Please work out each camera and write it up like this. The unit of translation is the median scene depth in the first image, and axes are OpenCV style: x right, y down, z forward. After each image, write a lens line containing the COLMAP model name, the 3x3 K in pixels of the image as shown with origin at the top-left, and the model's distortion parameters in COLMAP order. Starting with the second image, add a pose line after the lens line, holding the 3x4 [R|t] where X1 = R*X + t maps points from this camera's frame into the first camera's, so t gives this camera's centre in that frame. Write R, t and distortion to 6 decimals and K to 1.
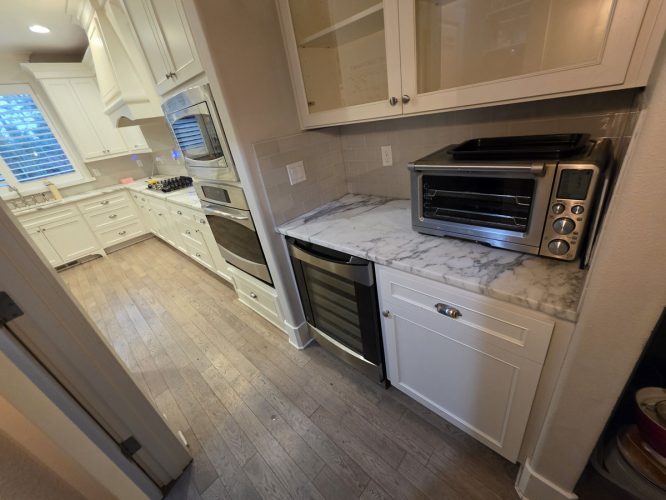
lens RADIAL K [[267.2, 0, 336.8], [0, 267.2, 247.4], [0, 0, 1]] dist [0.001014, 0.000286]
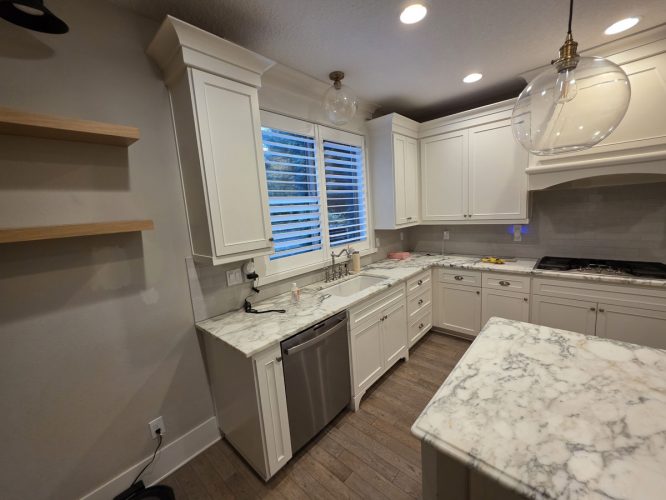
lens RADIAL K [[267.2, 0, 336.8], [0, 267.2, 247.4], [0, 0, 1]] dist [0.001014, 0.000286]
pose [[0.995649, 0.087539, 0.031926, -1.264145], [-0.072706, 0.944148, -0.321402, -0.008215], [-0.058278, 0.317682, 0.946405, 0.331117]]
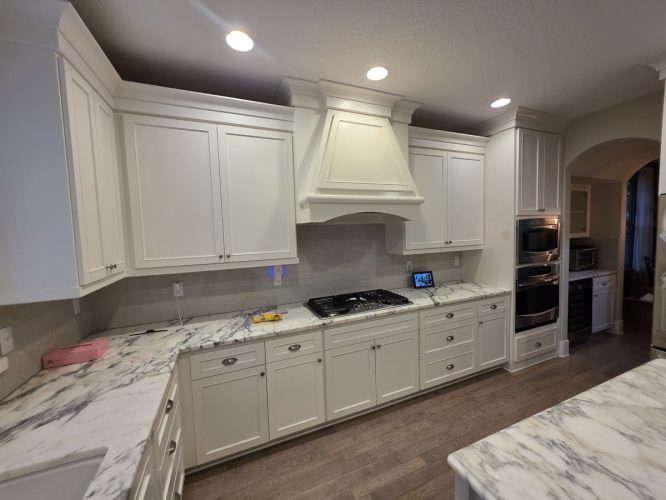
lens RADIAL K [[267.2, 0, 336.8], [0, 267.2, 247.4], [0, 0, 1]] dist [0.001014, 0.000286]
pose [[0.405183, 0.083014, 0.910459, -1.237784], [0.384486, 0.888047, -0.252079, -0.200376], [-0.829456, 0.452197, 0.327904, 0.707774]]
